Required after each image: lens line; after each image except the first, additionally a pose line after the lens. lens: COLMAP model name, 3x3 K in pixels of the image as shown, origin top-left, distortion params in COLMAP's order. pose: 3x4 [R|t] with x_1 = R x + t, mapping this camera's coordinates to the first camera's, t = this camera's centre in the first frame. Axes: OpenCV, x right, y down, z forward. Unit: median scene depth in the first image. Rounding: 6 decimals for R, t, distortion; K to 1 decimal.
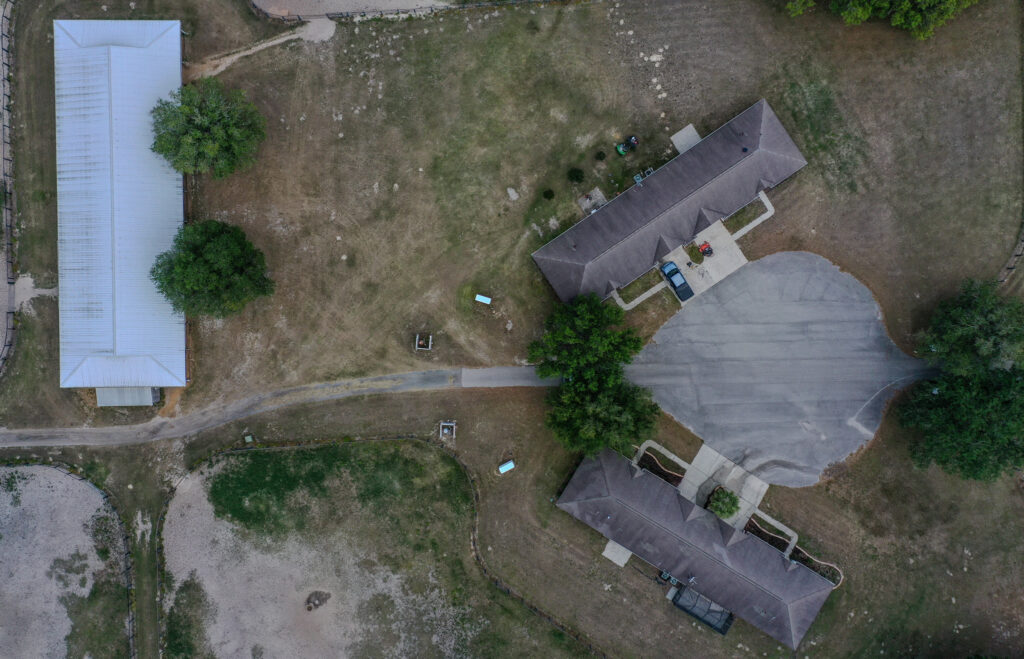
lens RADIAL K [[834.7, 0, 516.6], [0, 834.7, 328.3], [0, 0, 1]] dist [-0.006883, 0.006472]
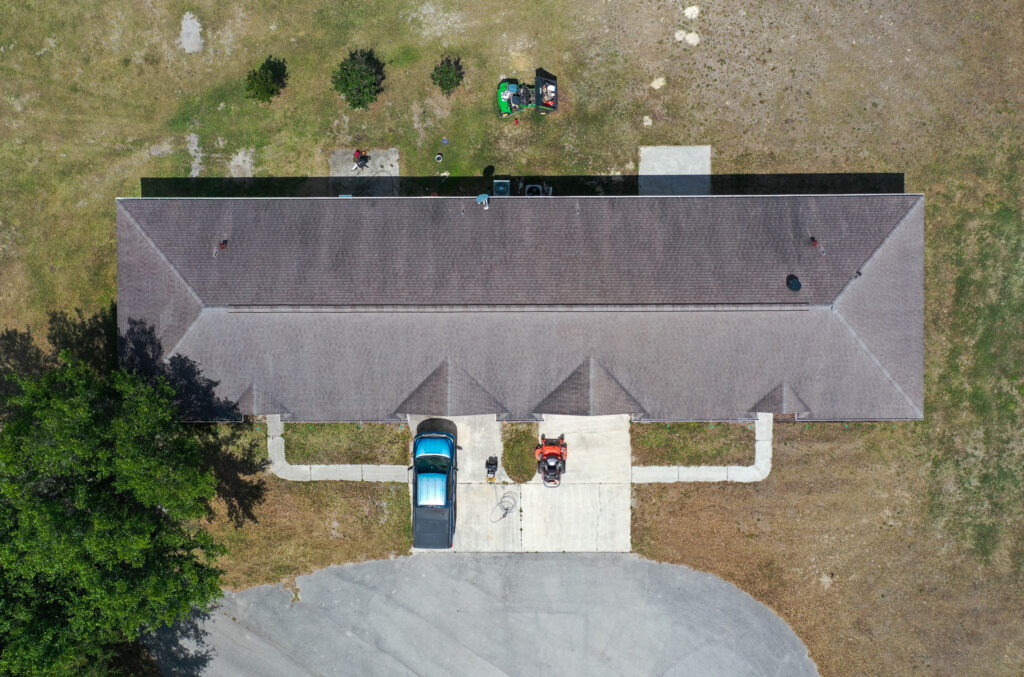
lens RADIAL K [[817.3, 0, 508.2], [0, 817.3, 335.5], [0, 0, 1]] dist [0.007745, 0.002114]
pose [[0.832463, 0.554045, 0.006233, 0.179331], [-0.554051, 0.832482, -0.000898, -0.128403], [-0.005687, -0.002706, 0.999980, 0.645555]]
